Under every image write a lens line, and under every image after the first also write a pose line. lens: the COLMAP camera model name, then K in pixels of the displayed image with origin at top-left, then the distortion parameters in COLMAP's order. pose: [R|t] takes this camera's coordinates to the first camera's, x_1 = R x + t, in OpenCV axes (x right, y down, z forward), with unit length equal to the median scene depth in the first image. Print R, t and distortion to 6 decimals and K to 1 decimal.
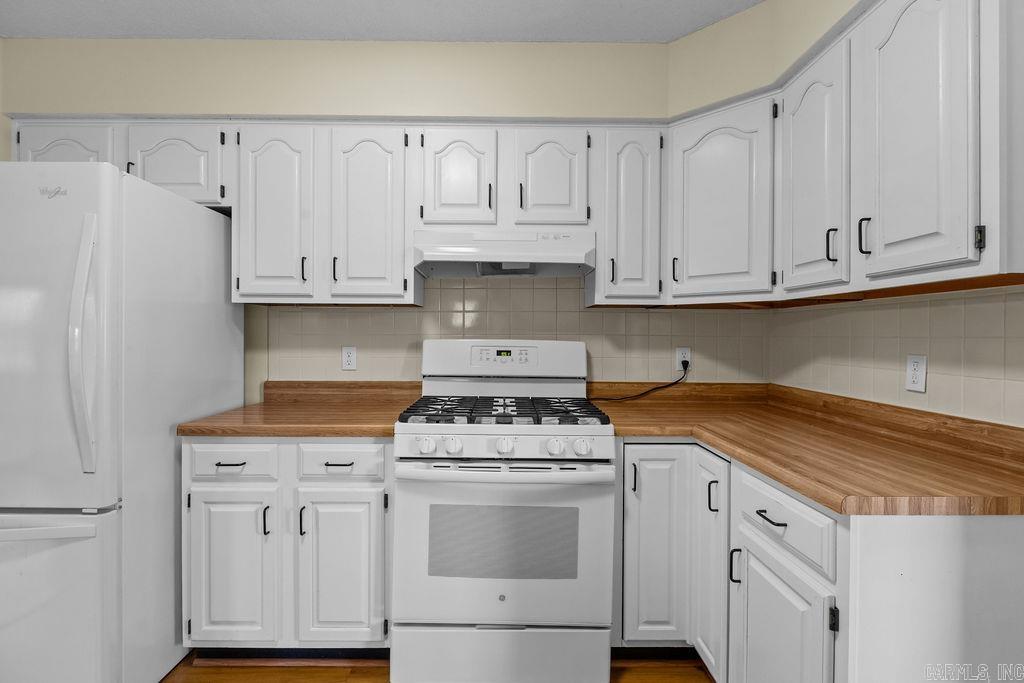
lens RADIAL K [[477.9, 0, 509.3], [0, 477.9, 342.9], [0, 0, 1]] dist [-0.004536, -0.000641]
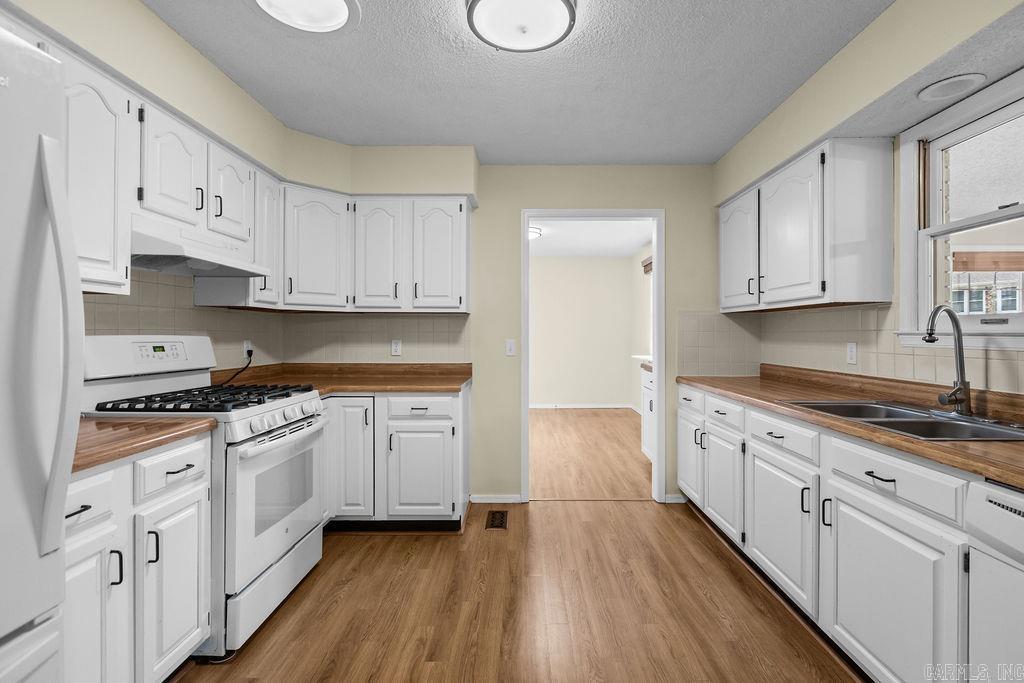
lens RADIAL K [[477.9, 0, 512.3], [0, 477.9, 333.0], [0, 0, 1]] dist [-0.004536, -0.000641]
pose [[0.035758, -0.003802, 0.999353, -1.085606], [0.015856, 0.999869, 0.003236, -0.003350], [-0.999235, 0.015730, 0.035814, 0.272029]]
